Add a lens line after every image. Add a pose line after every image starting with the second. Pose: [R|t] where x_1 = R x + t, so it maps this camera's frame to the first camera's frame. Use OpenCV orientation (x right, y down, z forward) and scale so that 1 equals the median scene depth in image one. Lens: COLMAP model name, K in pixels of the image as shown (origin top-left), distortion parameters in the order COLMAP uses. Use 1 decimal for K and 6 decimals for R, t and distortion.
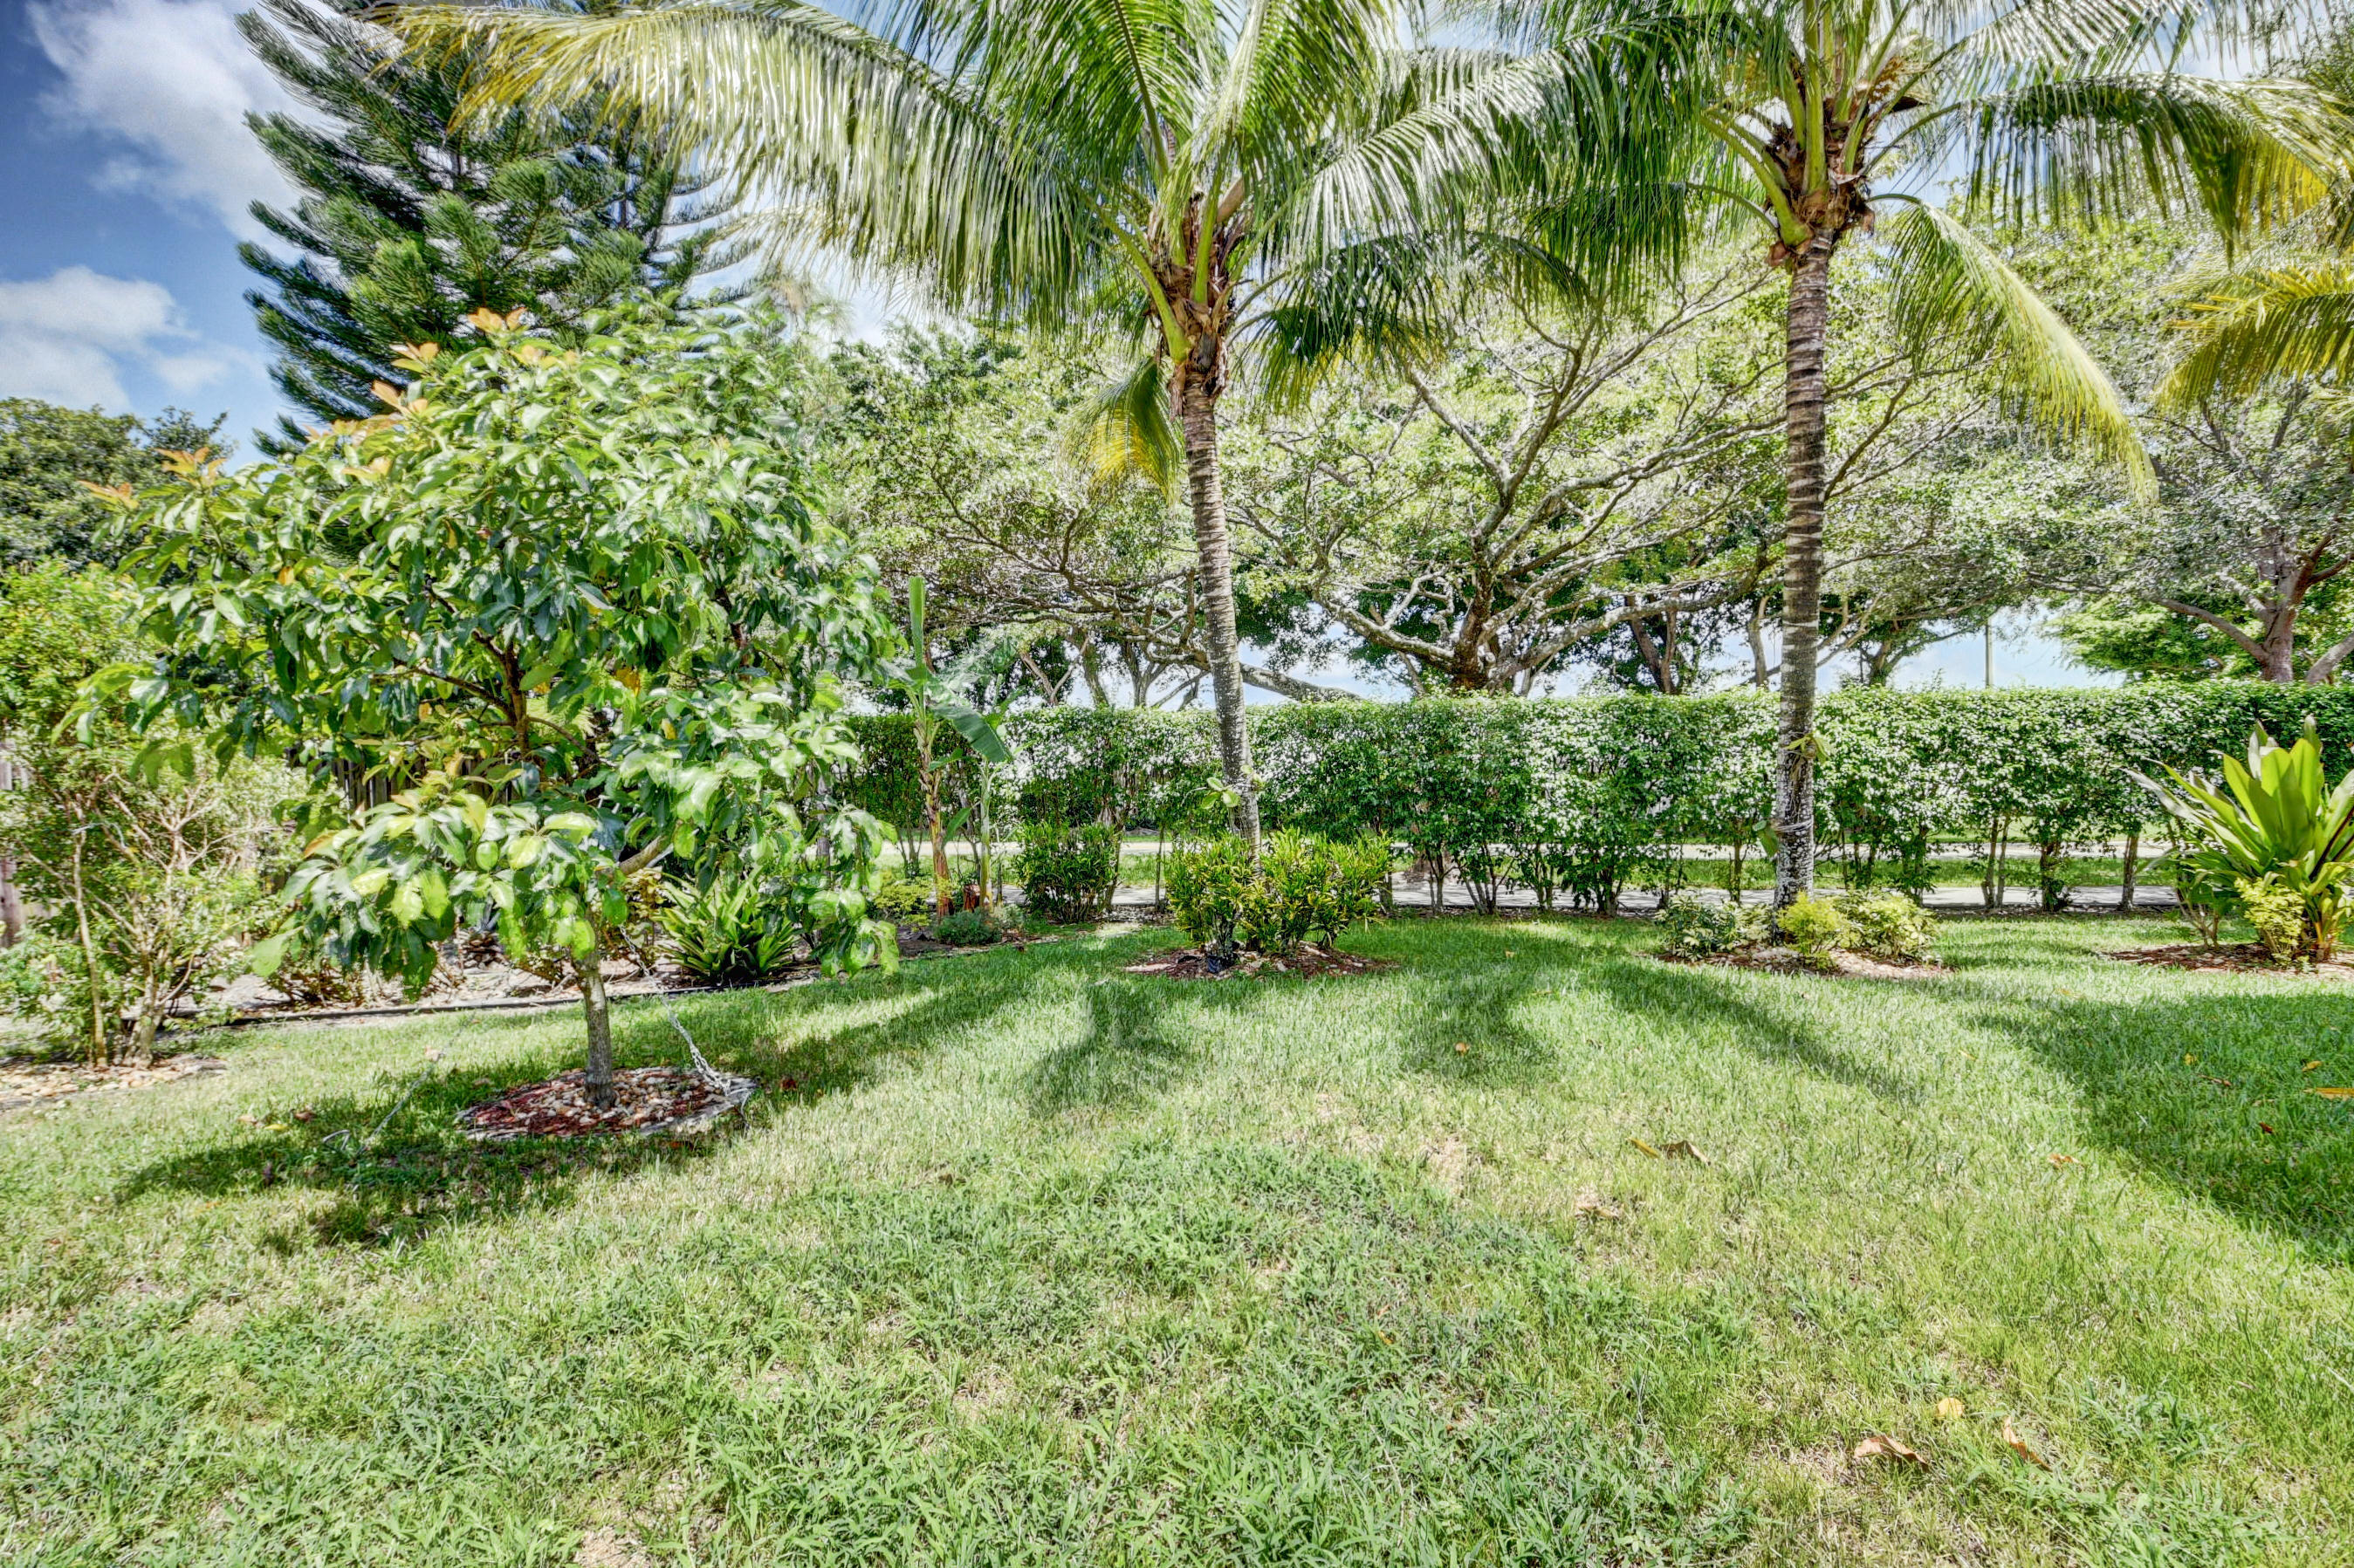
lens RADIAL K [[1048.2, 0, 1177.0], [0, 1048.2, 784.0], [0, 0, 1]] dist [0.037593, -0.042624]
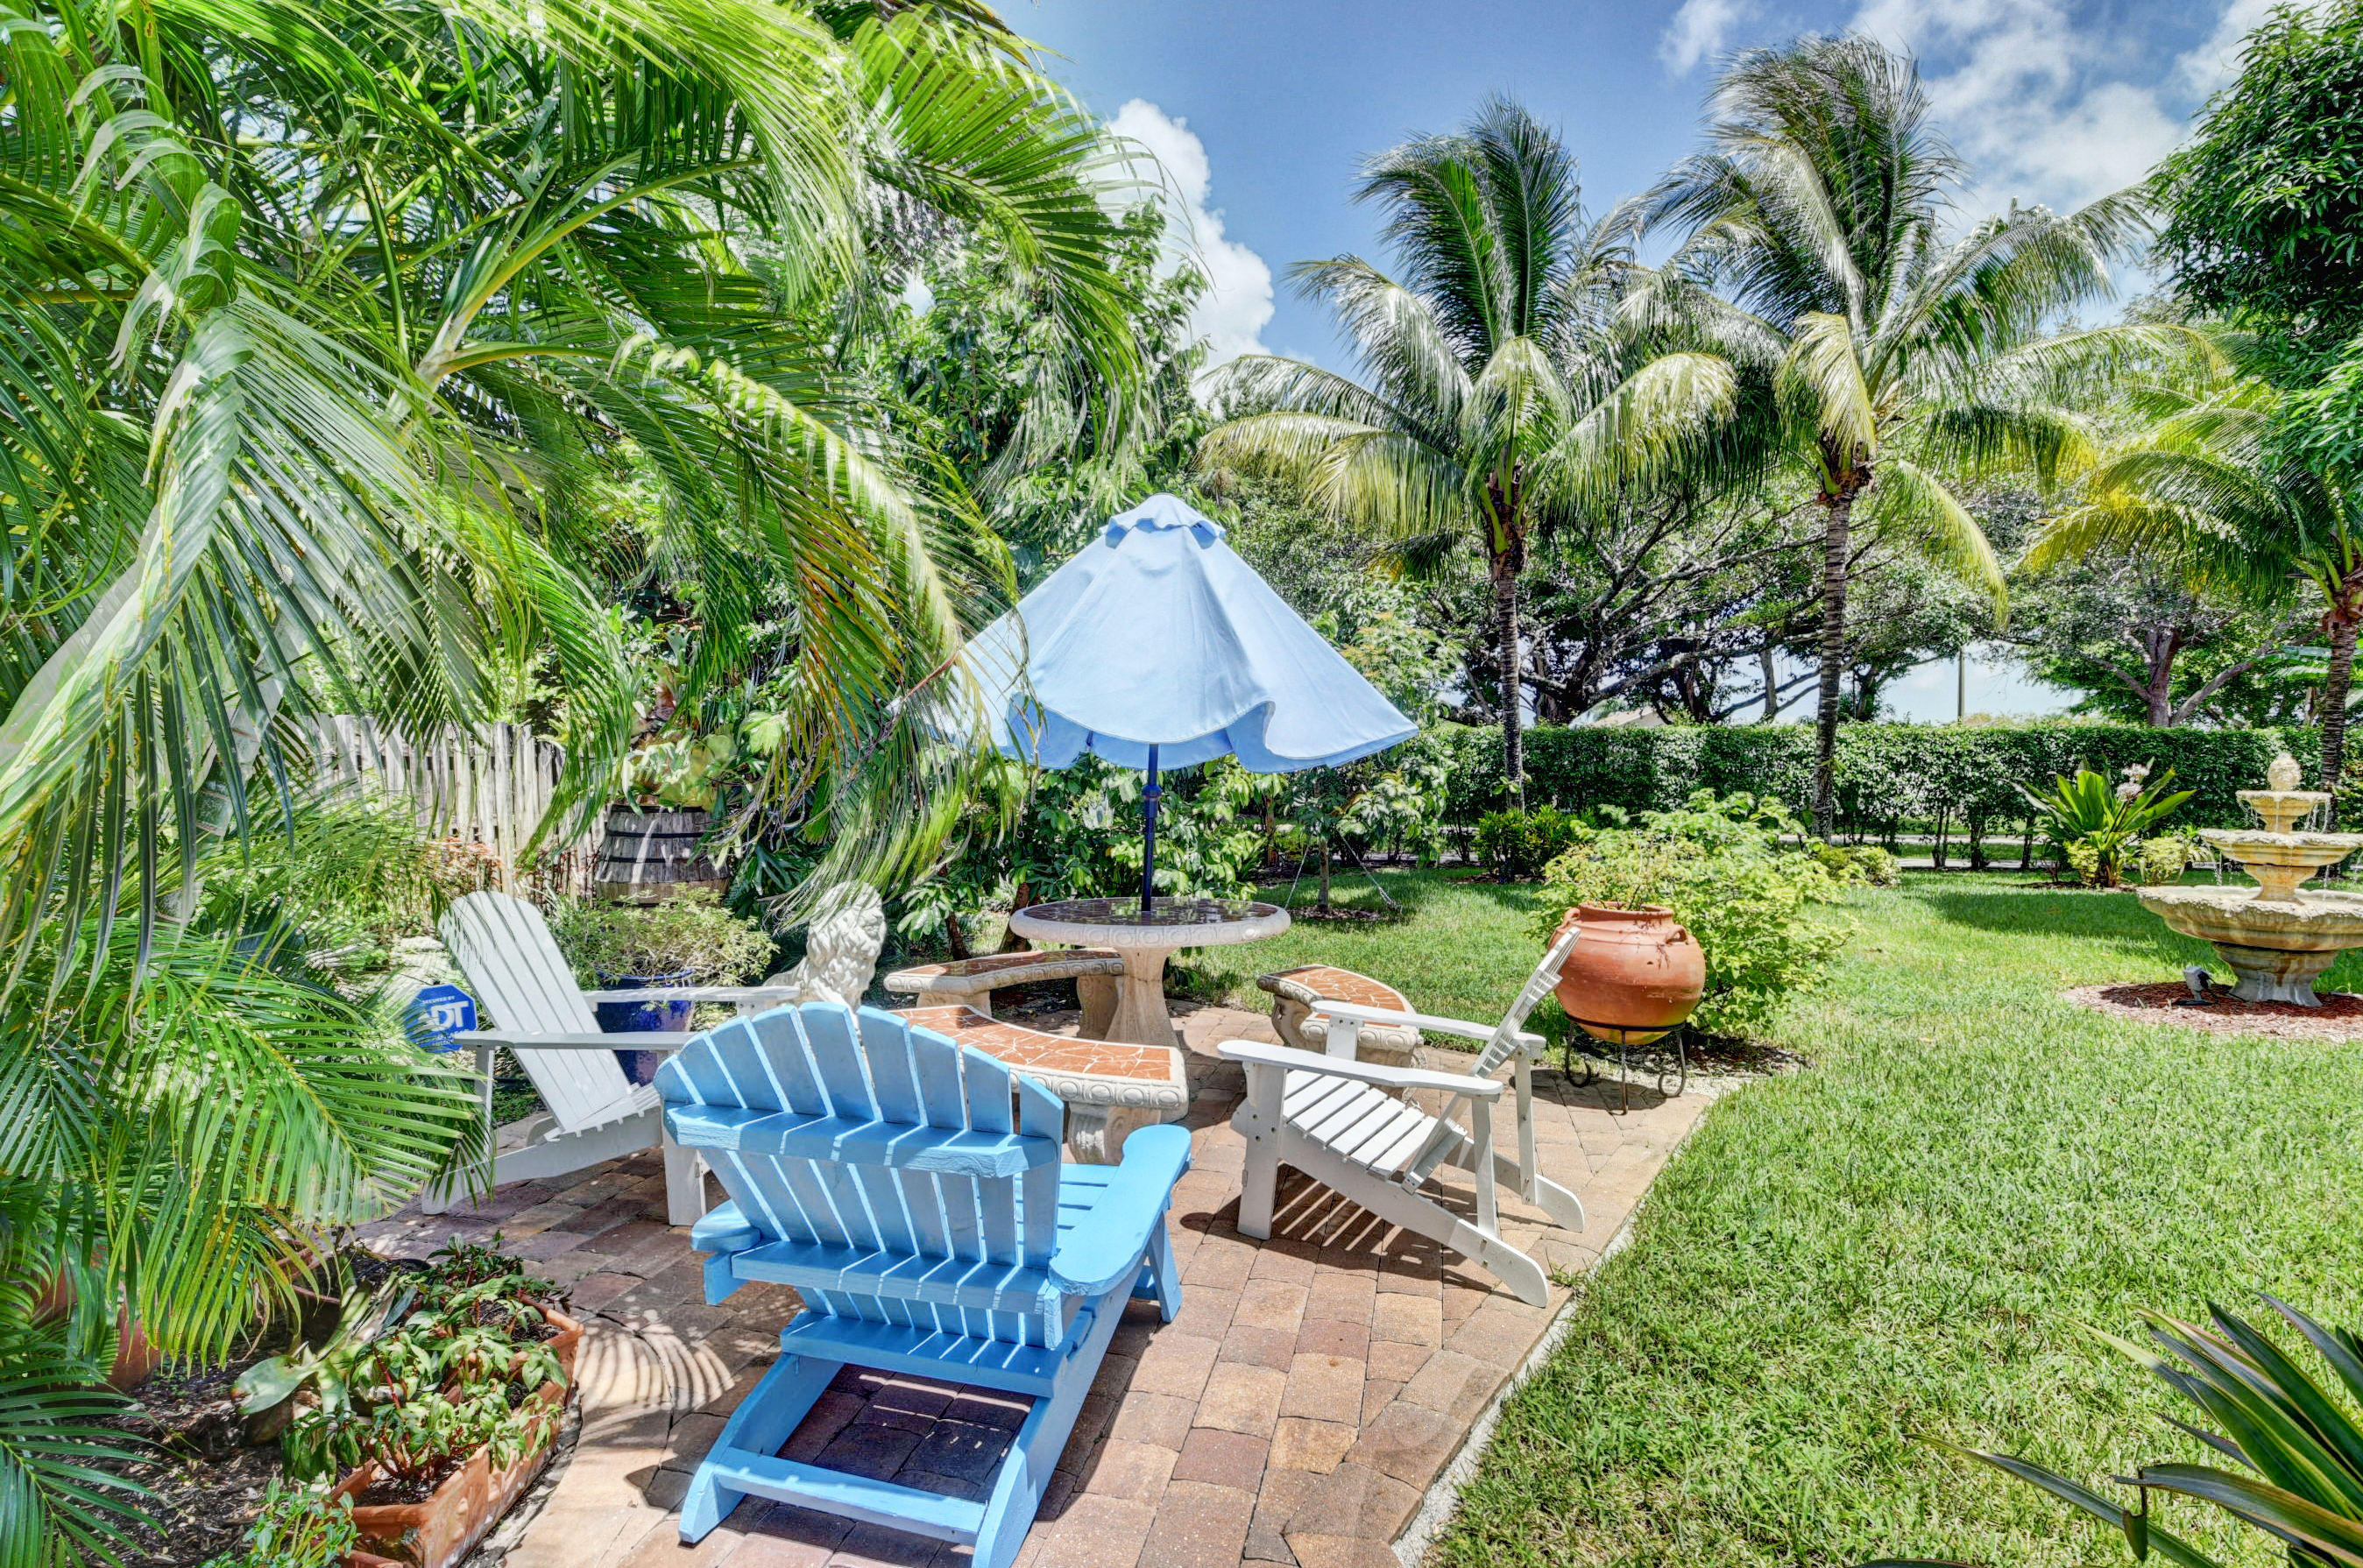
lens RADIAL K [[1052.3, 0, 1181.5], [0, 1052.3, 784.0], [0, 0, 1]] dist [0.037593, -0.042624]
pose [[0.999759, 0.016760, 0.014145, -0.401208], [-0.016922, 0.999792, 0.011376, -0.003601], [-0.013951, -0.011613, 0.999835, -0.596603]]
